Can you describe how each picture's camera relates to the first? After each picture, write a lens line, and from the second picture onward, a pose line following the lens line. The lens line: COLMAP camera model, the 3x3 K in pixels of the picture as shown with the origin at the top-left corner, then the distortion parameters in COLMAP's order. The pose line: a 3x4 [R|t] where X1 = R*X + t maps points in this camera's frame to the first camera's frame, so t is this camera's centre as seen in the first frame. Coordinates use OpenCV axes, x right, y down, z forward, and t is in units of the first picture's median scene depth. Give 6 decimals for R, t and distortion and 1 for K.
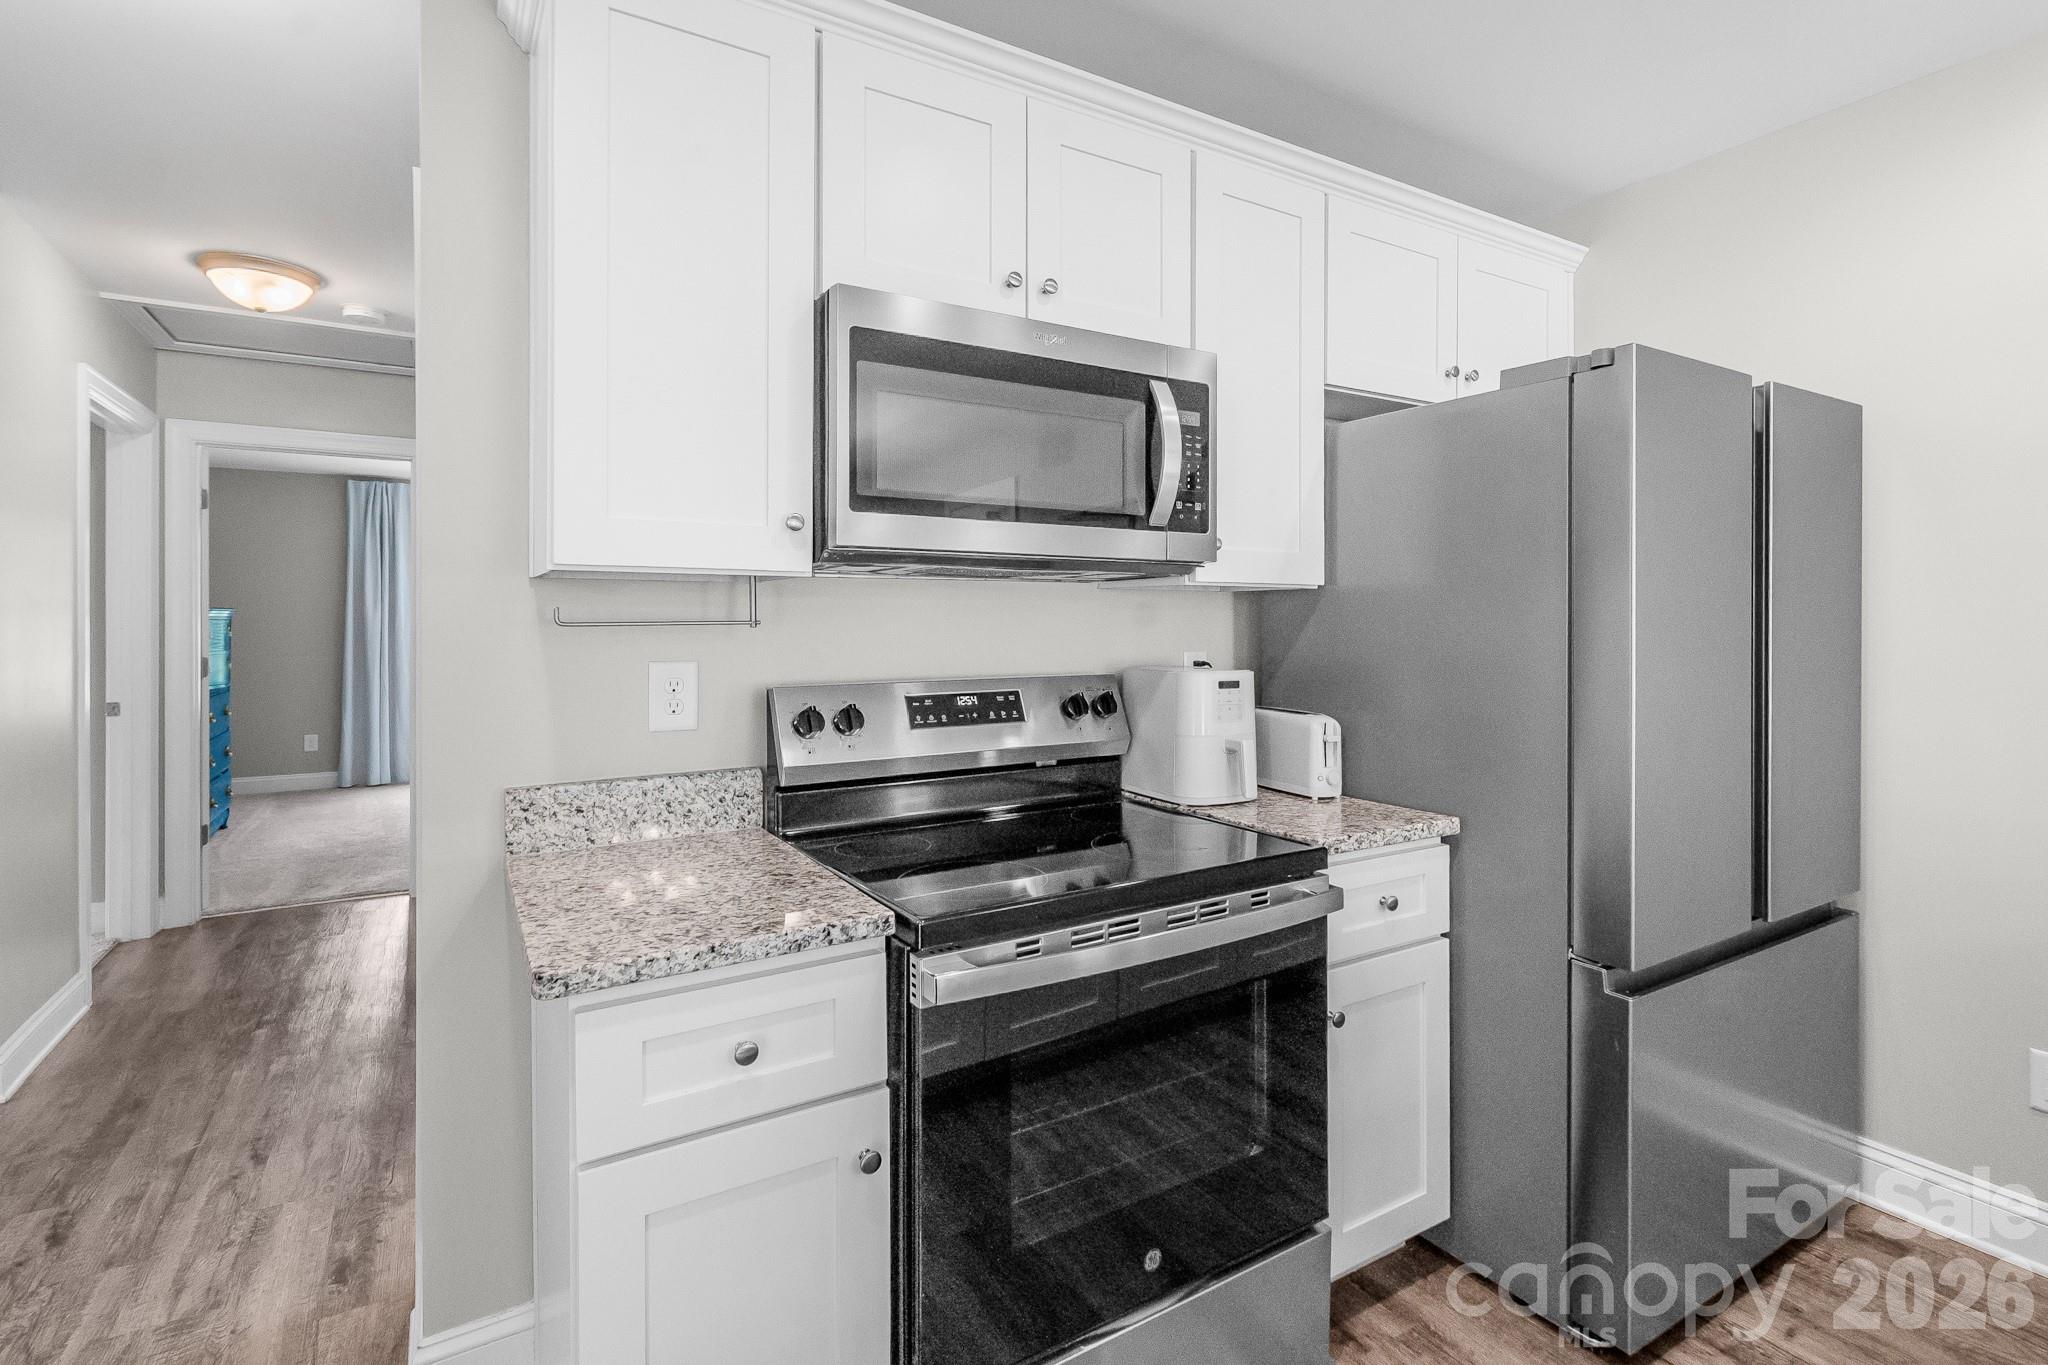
lens RADIAL K [[927.1, 0, 1023.1], [0, 927.1, 622.8], [0, 0, 1]] dist [-0.000201, 0.000251]
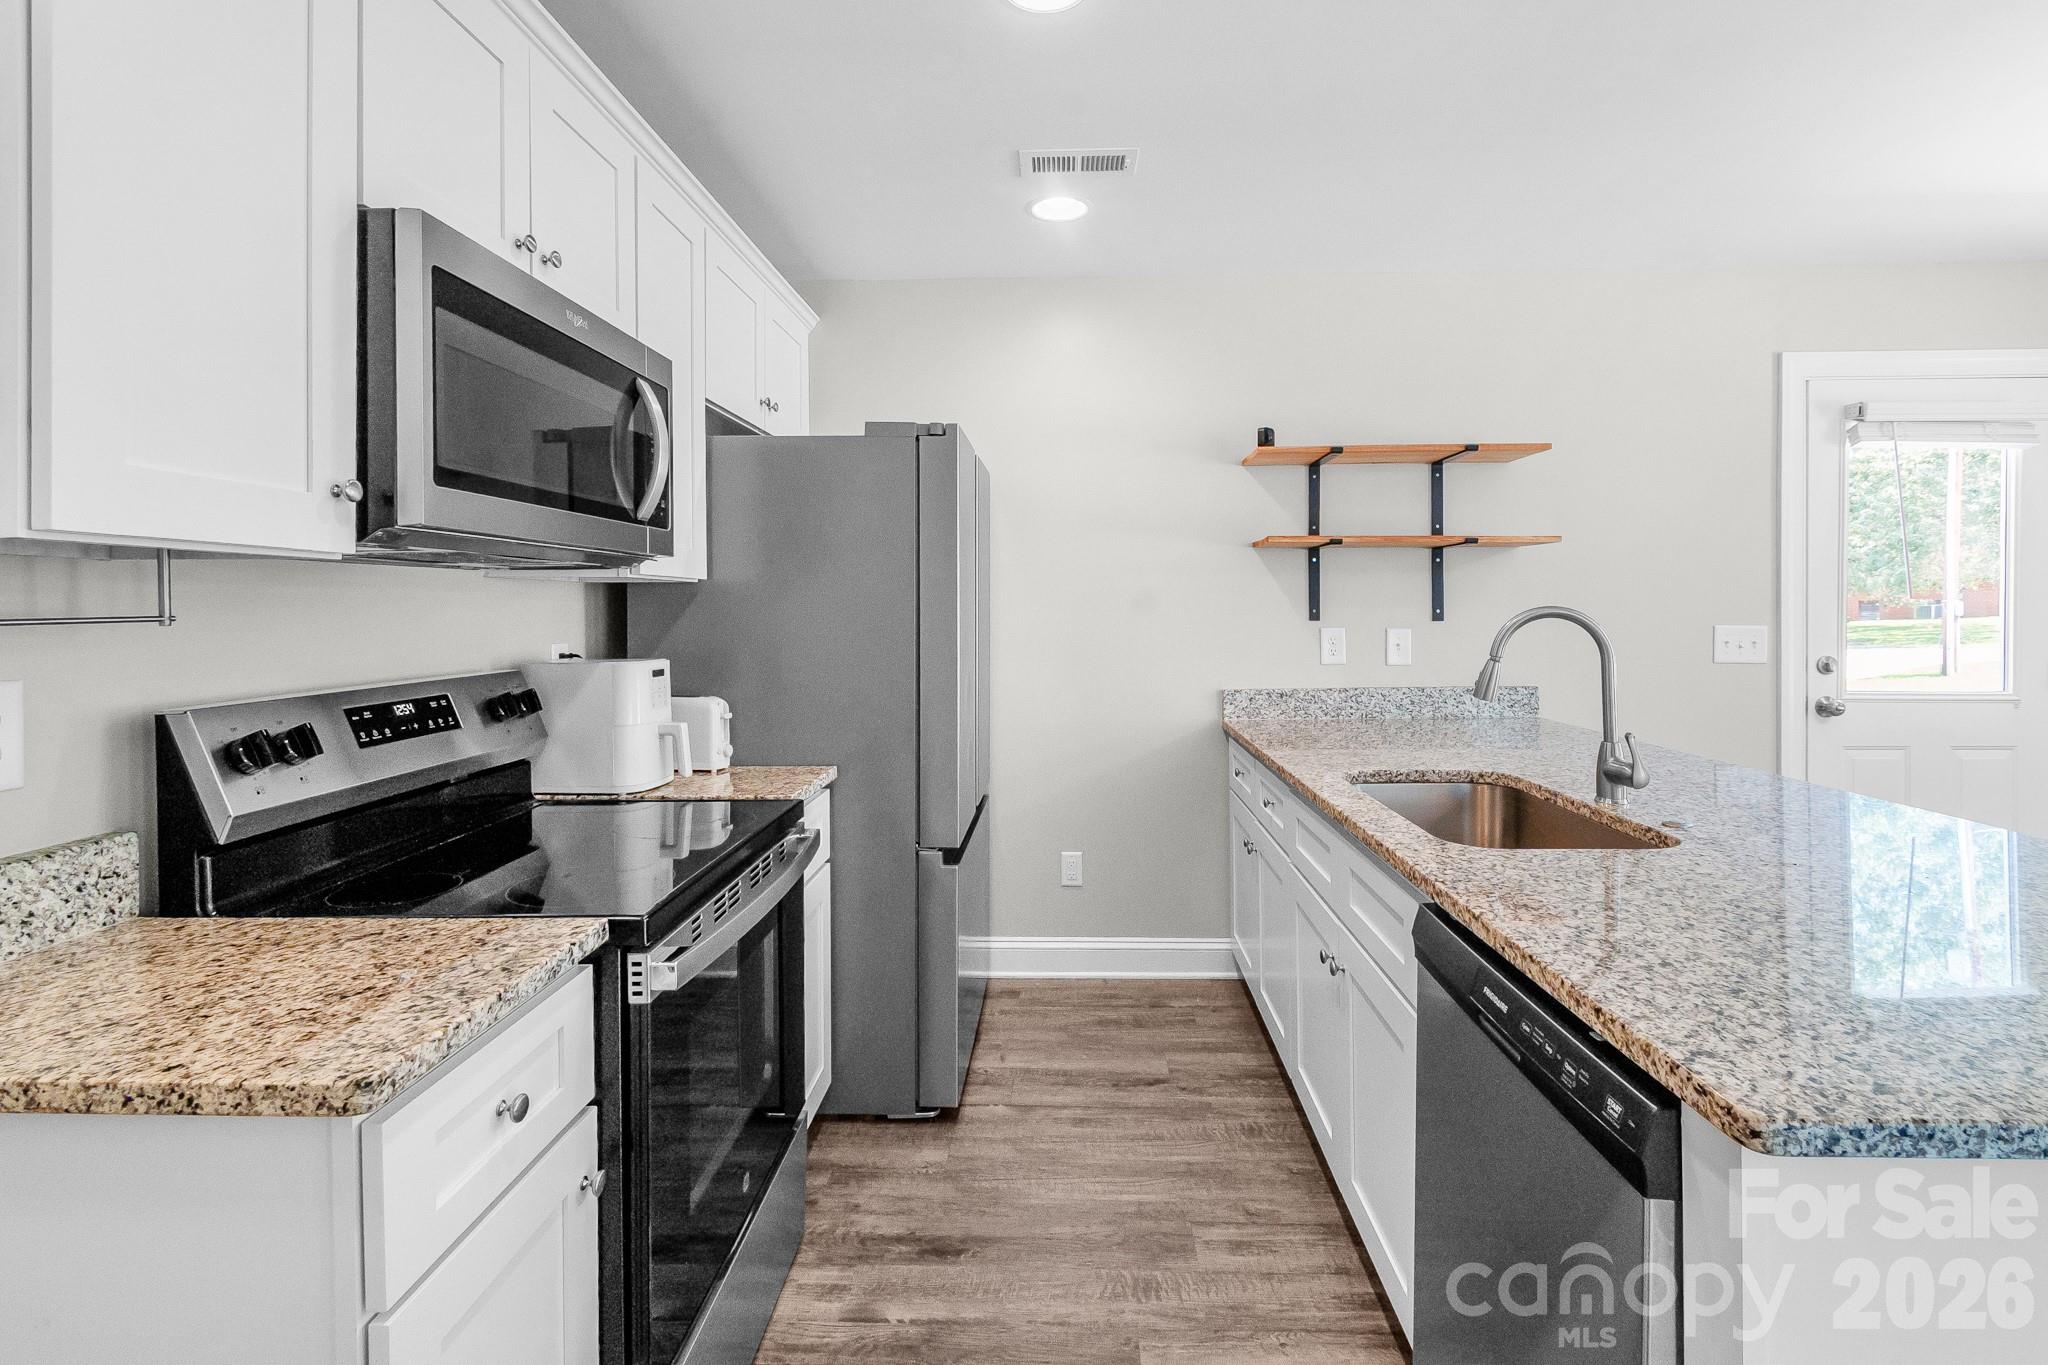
lens RADIAL K [[927.1, 0, 1049.1], [0, 927.1, 613.4], [0, 0, 1]] dist [-0.000201, 0.000251]
pose [[0.553255, -0.004719, 0.832998, -0.476846], [0.001575, 0.999988, 0.004618, -0.006113], [-0.833010, -0.001243, 0.553256, 0.057780]]
